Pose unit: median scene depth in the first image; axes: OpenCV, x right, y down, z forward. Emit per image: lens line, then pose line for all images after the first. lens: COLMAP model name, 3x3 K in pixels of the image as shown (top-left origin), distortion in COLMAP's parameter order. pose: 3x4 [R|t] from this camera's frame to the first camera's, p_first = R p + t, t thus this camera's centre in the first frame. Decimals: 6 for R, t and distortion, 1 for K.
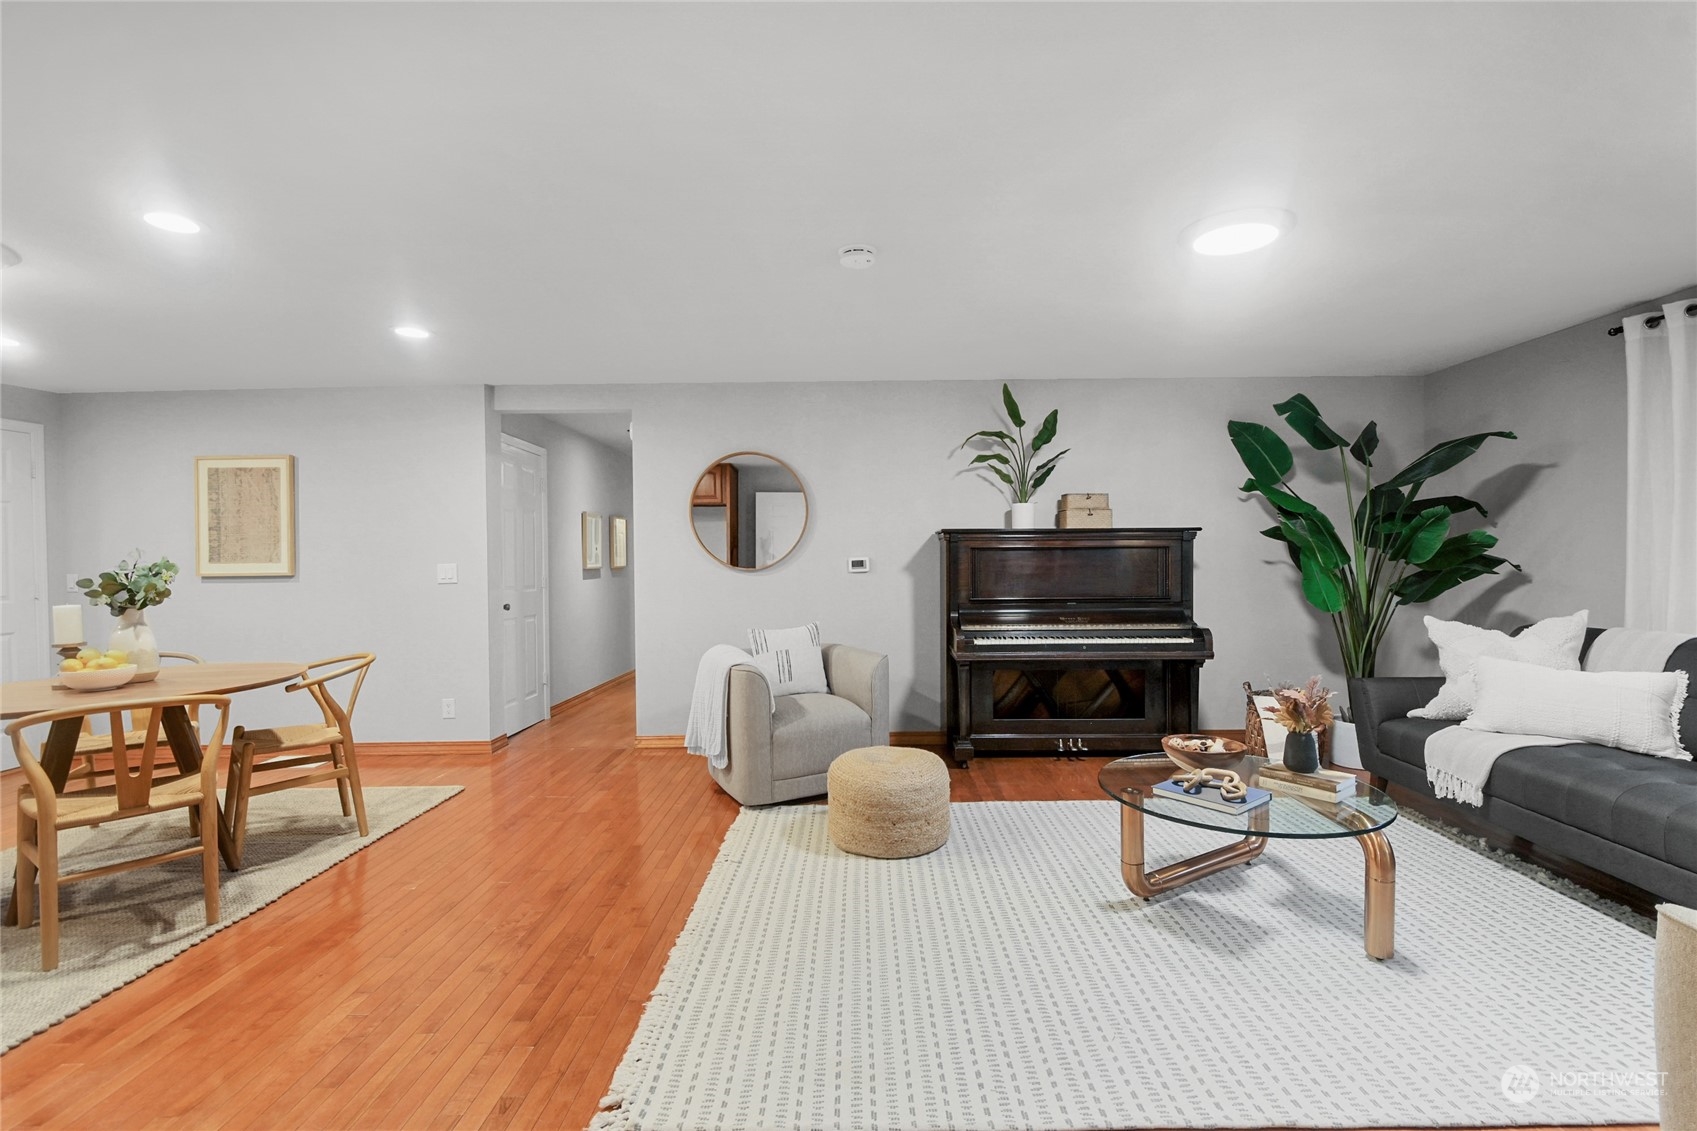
lens RADIAL K [[743.8, 0, 857.8], [0, 743.8, 564.3], [0, 0, 1]] dist [-0.001726, -0.002858]
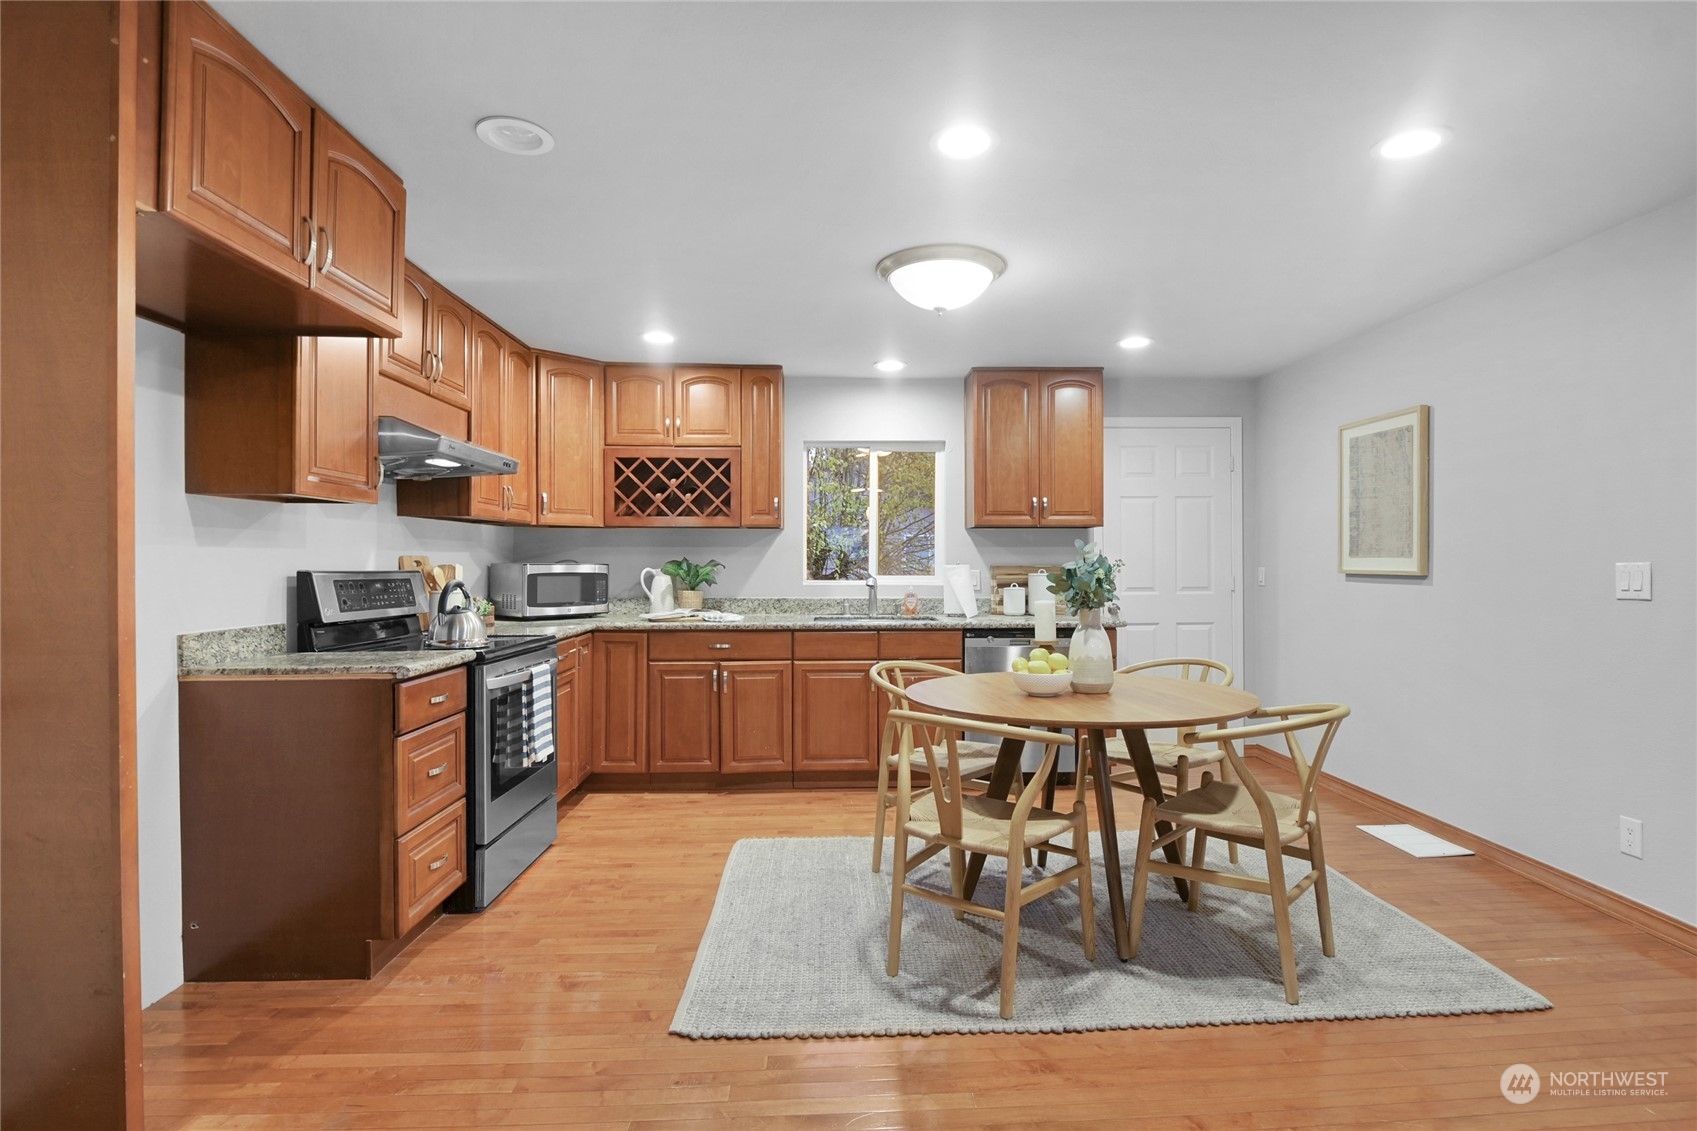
lens RADIAL K [[853.6, 0, 883.5], [0, 853.6, 556.5], [0, 0, 1]] dist [-0.005130, -0.001027]
pose [[0.073494, 0.006588, -0.997274, 0.009073], [-0.007458, 0.999954, 0.006056, -0.004022], [0.997268, 0.006993, 0.073540, 0.427963]]
